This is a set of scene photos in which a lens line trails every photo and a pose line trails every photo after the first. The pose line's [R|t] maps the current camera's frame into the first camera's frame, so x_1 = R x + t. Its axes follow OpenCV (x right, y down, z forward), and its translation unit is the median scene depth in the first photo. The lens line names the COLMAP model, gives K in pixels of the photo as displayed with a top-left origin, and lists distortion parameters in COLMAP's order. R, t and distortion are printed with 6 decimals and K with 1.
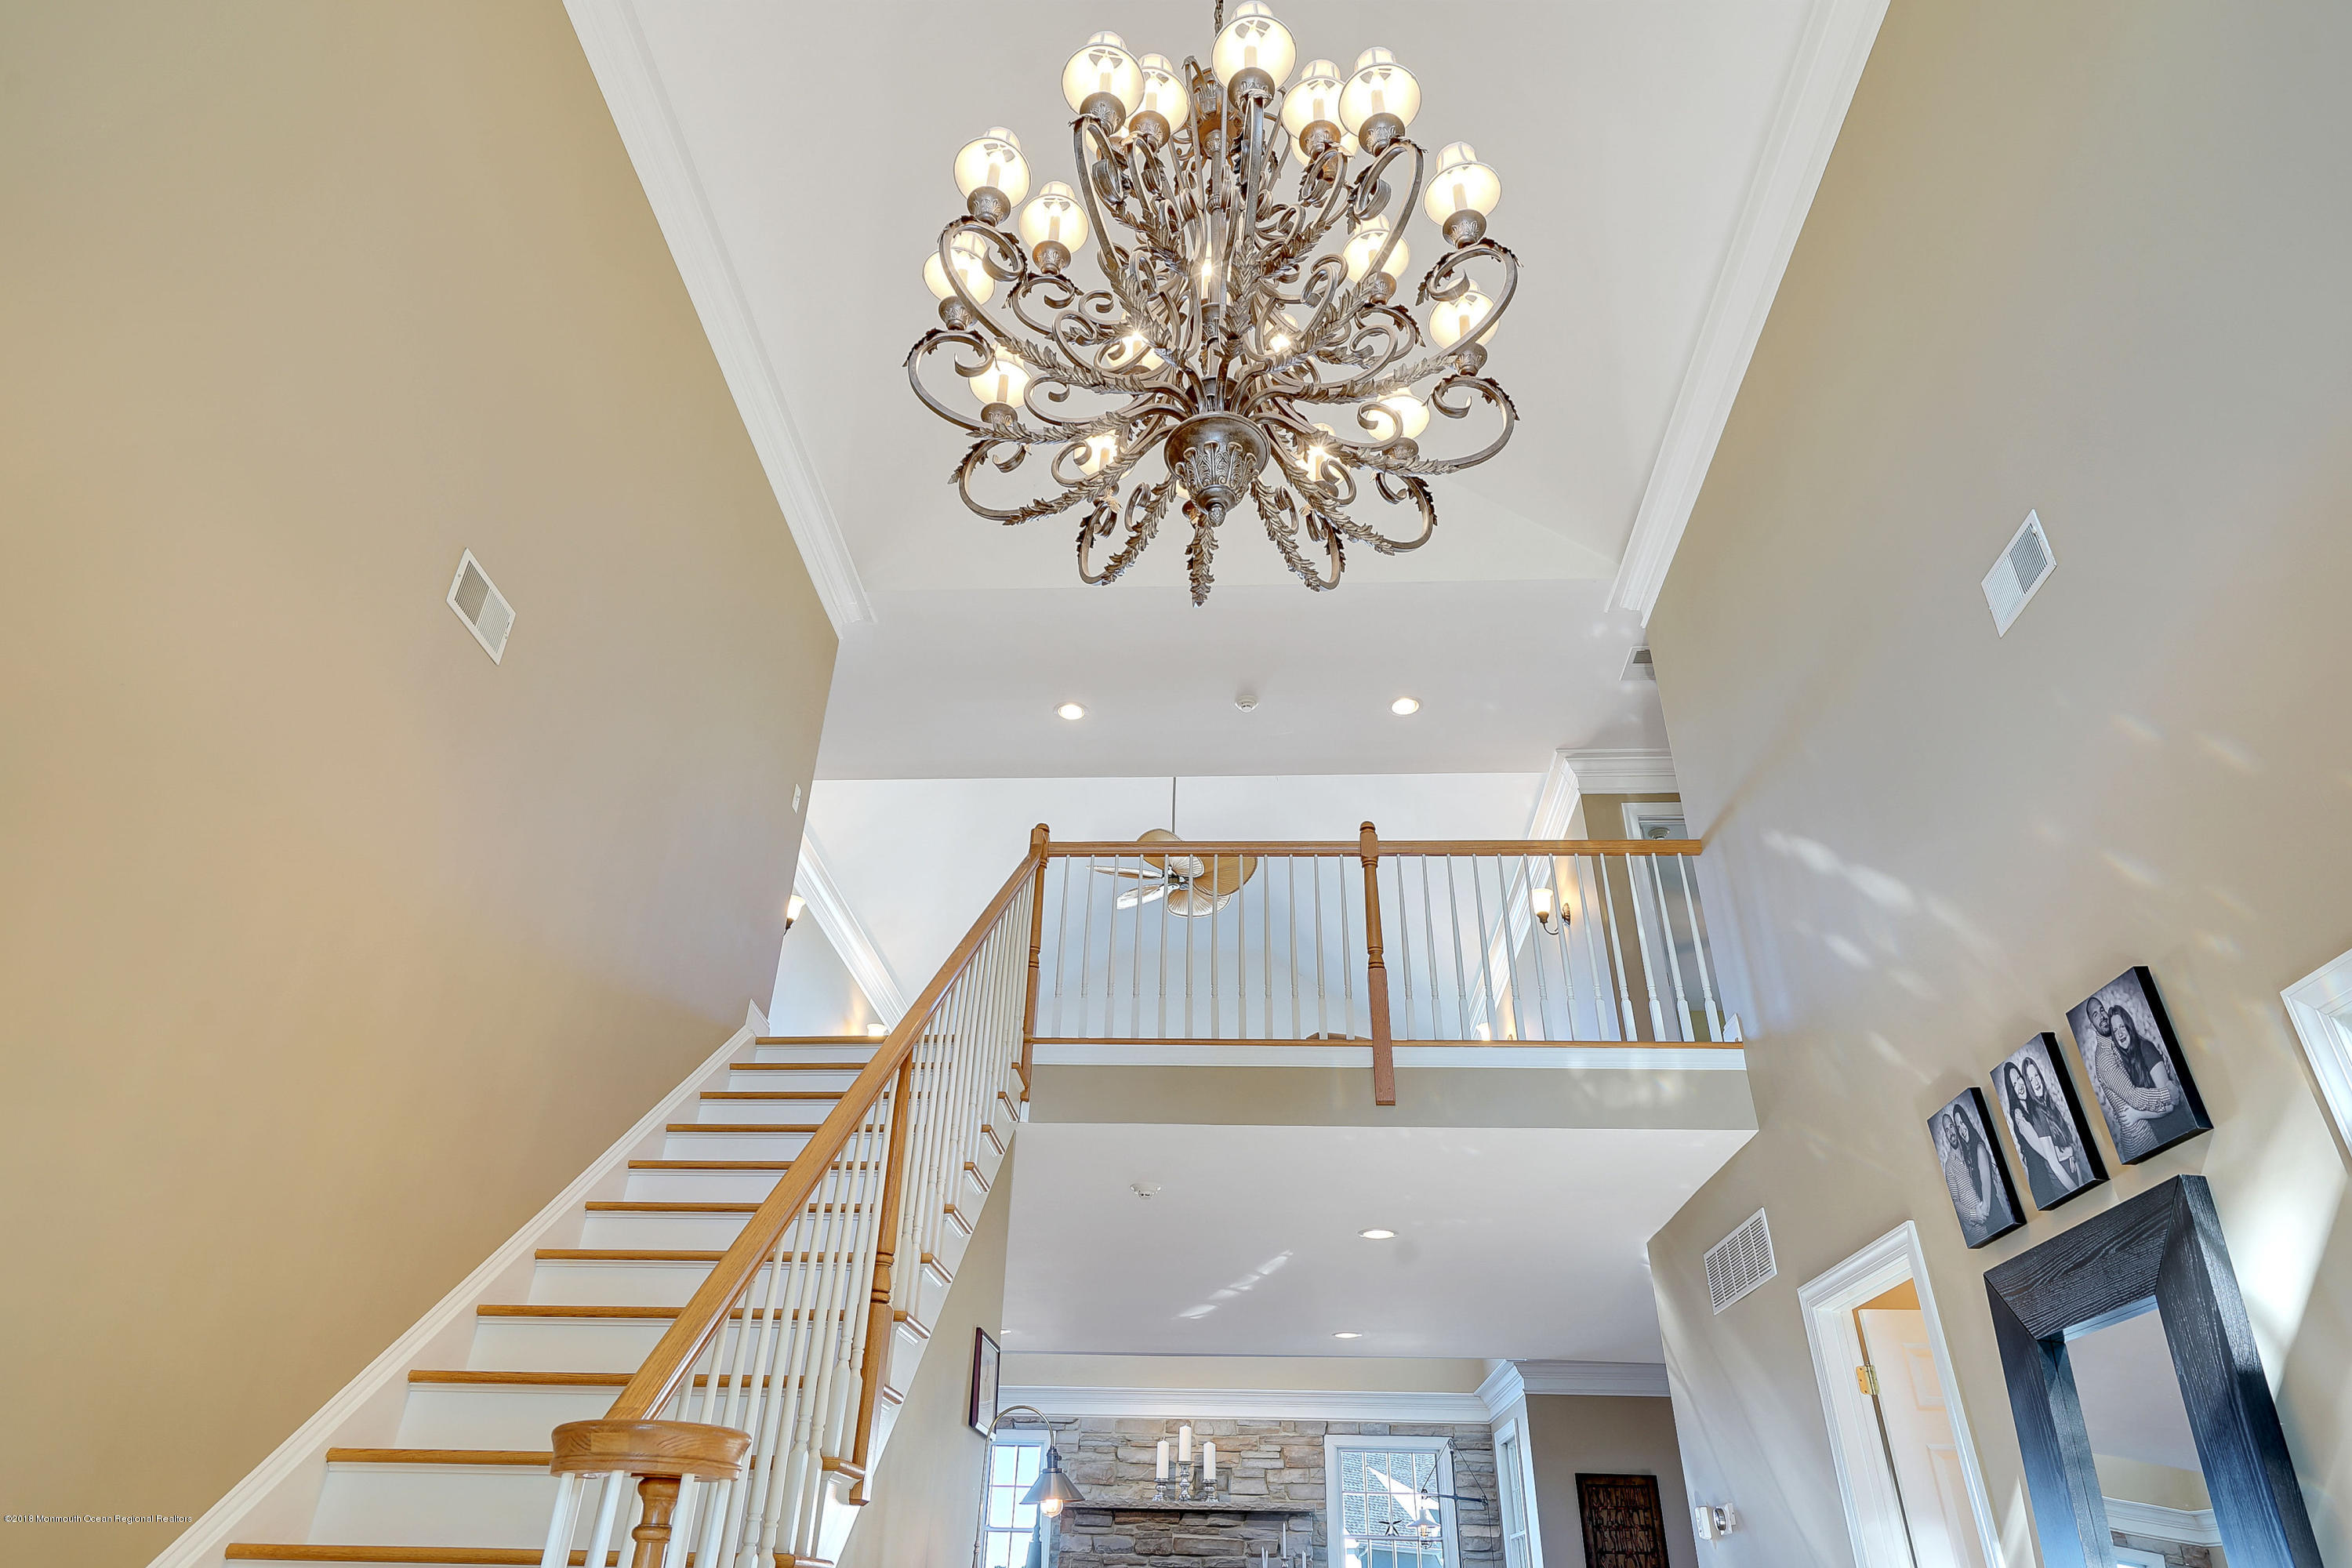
lens RADIAL K [[1346.8, 0, 1167.7], [0, 1346.8, 788.4], [0, 0, 1]] dist [0.008446, 0.002703]
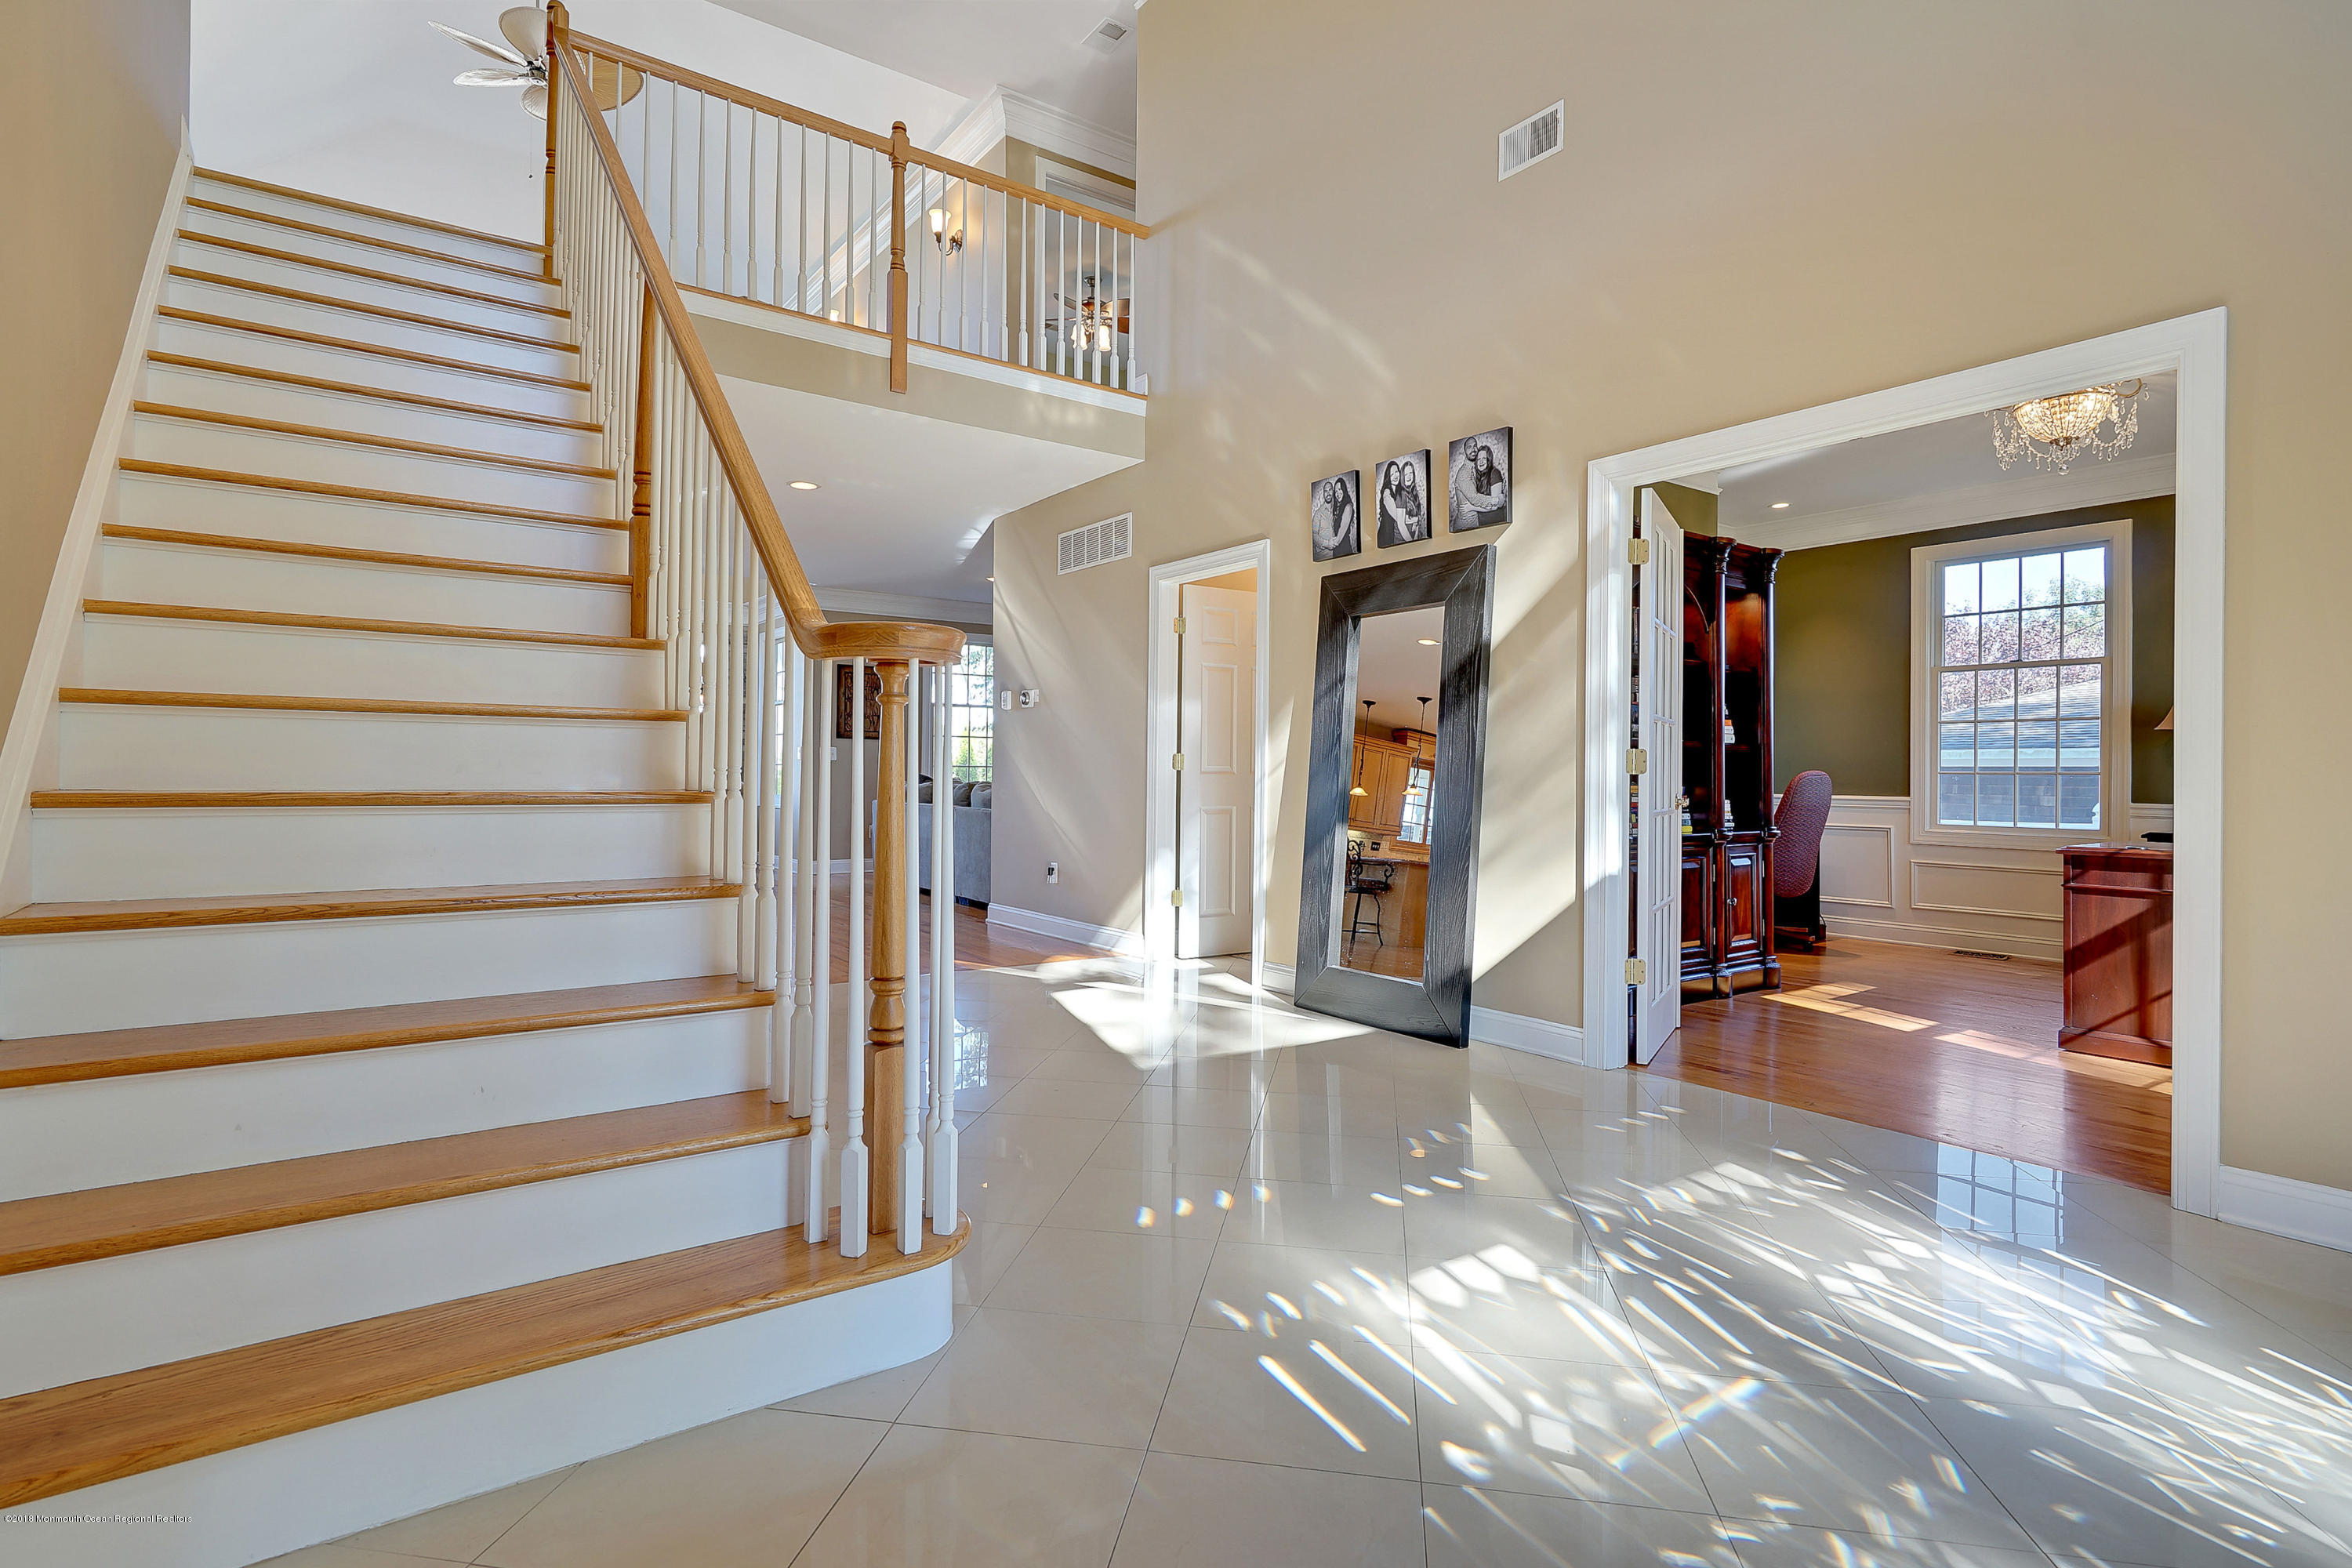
lens RADIAL K [[1158.7, 0, 1163.5], [0, 1158.7, 749.0], [0, 0, 1]] dist [0.001628, 0.001815]
pose [[0.790083, -0.002506, 0.612995, -0.281780], [-0.315109, 0.856096, 0.409641, 0.009194], [-0.525809, -0.516811, 0.675597, 0.013996]]
